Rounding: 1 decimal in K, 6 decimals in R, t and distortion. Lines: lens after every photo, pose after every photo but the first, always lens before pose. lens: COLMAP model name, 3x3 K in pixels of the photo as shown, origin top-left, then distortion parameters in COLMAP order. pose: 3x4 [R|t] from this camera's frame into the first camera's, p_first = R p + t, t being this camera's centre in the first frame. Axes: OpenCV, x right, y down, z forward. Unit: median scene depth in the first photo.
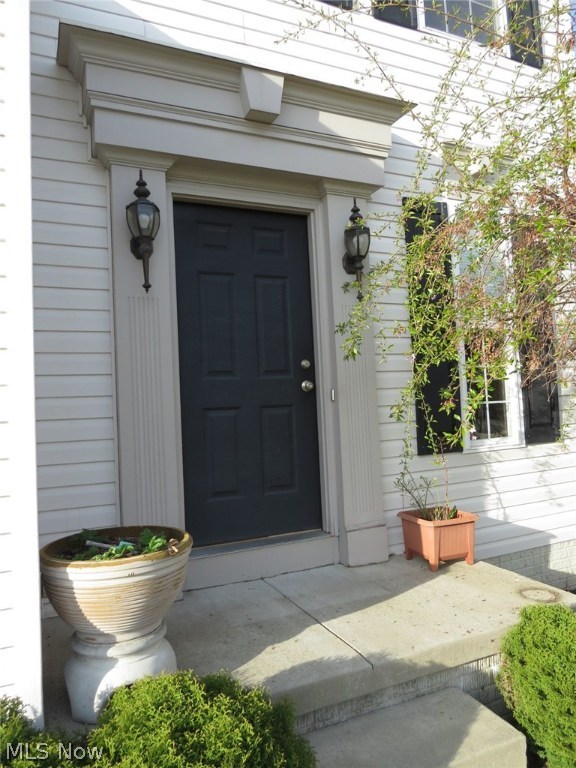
lens RADIAL K [[548.9, 0, 285.3], [0, 548.9, 384.0], [0, 0, 1]] dist [-0.028696, 0.015145]
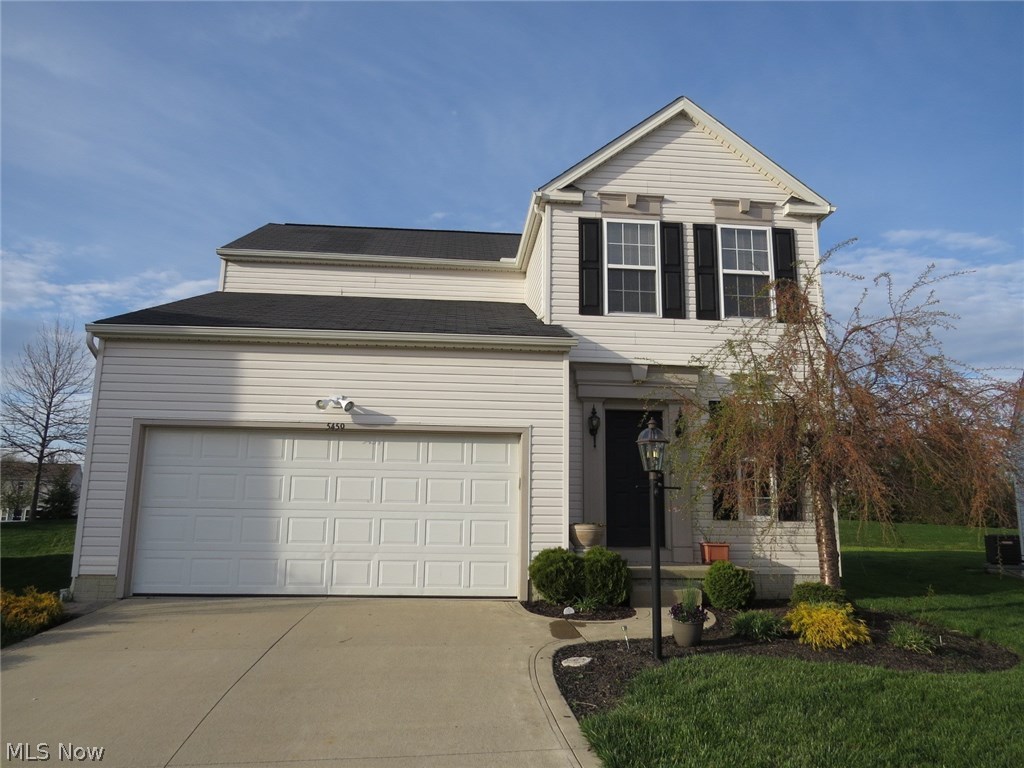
lens RADIAL K [[731.9, 0, 510.0], [0, 731.9, 386.2], [0, 0, 1]] dist [-0.028696, 0.015145]
pose [[0.941832, -0.001787, -0.336078, 0.563192], [-0.046067, 0.989861, -0.134361, 0.040256], [0.332911, 0.142028, 0.932201, -2.524749]]
